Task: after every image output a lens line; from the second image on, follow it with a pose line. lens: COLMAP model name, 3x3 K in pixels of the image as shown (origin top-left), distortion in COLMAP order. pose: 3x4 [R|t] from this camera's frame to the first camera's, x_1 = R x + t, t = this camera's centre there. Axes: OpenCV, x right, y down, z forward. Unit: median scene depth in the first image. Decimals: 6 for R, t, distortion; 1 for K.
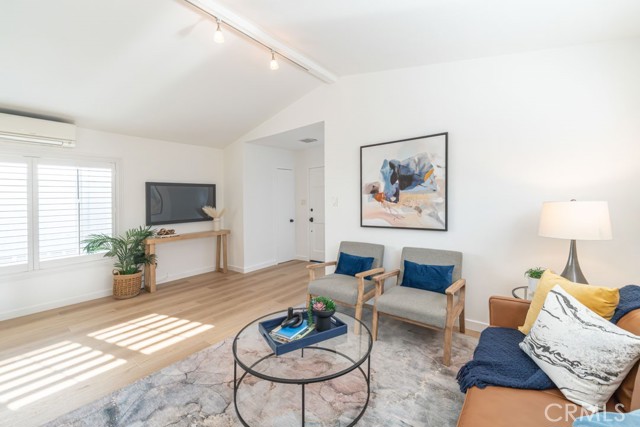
lens RADIAL K [[262.5, 0, 324.8], [0, 262.5, 216.6], [0, 0, 1]] dist [-0.001429, -0.000294]
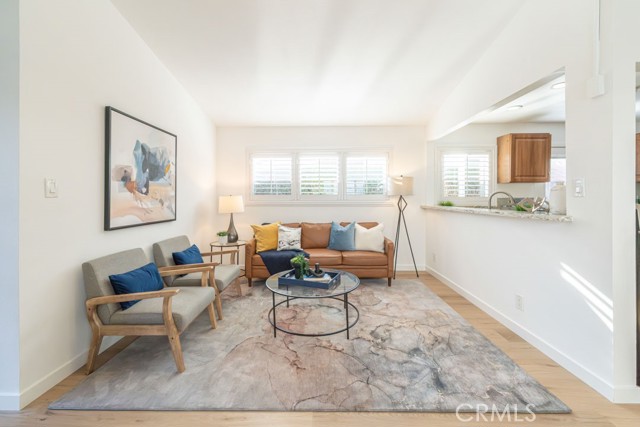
lens RADIAL K [[263.9, 0, 317.5], [0, 263.9, 200.9], [0, 0, 1]] dist [-0.000349, -0.000238]
pose [[-0.594660, 0.015765, 0.803823, -0.741690], [0.066774, 0.997322, 0.029838, -0.020455], [-0.801200, 0.071418, -0.594120, 1.052881]]
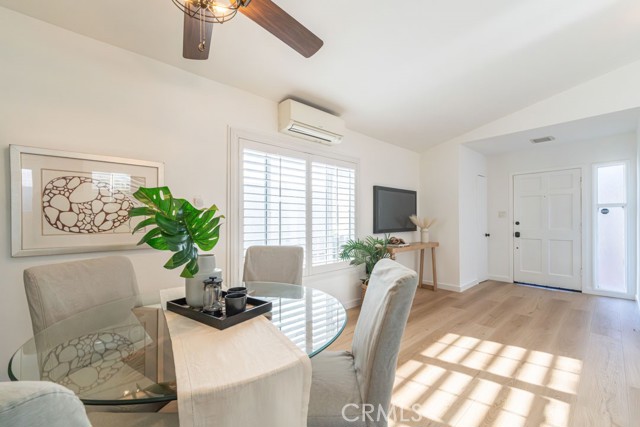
lens RADIAL K [[267.8, 0, 320.8], [0, 267.8, 217.1], [0, 0, 1]] dist [0.000342, 0.000020]
pose [[0.982248, 0.023732, -0.186082, -0.957389], [-0.035552, 0.997538, -0.060442, 0.058328], [0.184189, 0.065984, 0.980673, 0.042704]]
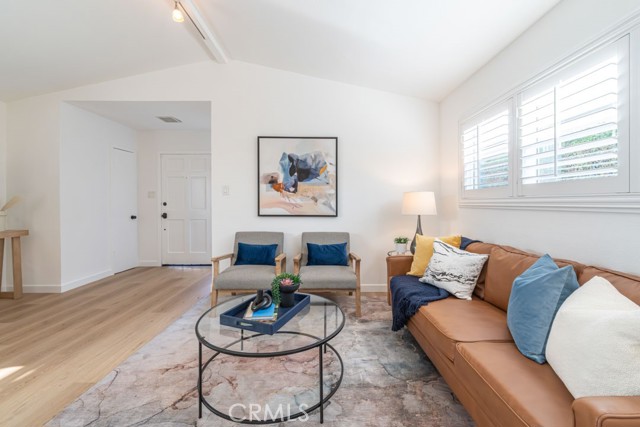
lens RADIAL K [[260.0, 0, 326.4], [0, 260.0, 211.0], [0, 0, 1]] dist [0.000496, -0.000097]
pose [[0.783838, 0.005283, 0.620943, -0.297304], [0.016495, 0.999434, -0.029324, 0.056600], [-0.620746, 0.033228, 0.783307, 0.063480]]
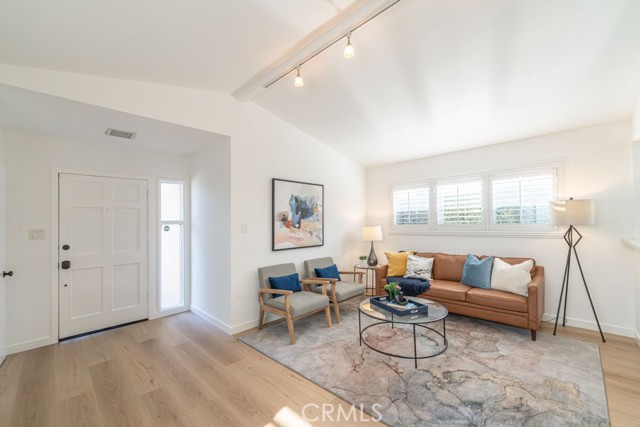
lens RADIAL K [[262.5, 0, 324.8], [0, 262.5, 216.6], [0, 0, 1]] dist [-0.001429, -0.000294]
pose [[0.110330, 0.046828, 0.992791, -1.010362], [0.078206, 0.995383, -0.055641, -0.028132], [-0.990813, 0.083781, 0.106159, 0.718049]]
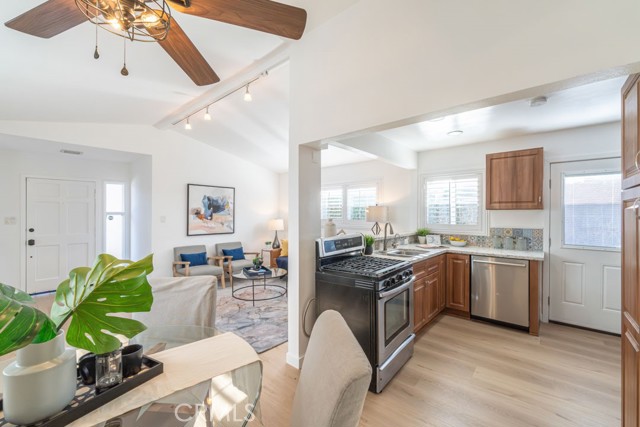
lens RADIAL K [[265.5, 0, 320.0], [0, 265.5, 213.5], [0, 0, 1]] dist [-0.000663, -0.000158]
pose [[0.060940, 0.026170, 0.997798, -1.479517], [0.057694, 0.997893, -0.029696, -0.000449], [-0.996473, 0.059377, 0.059302, 0.142468]]
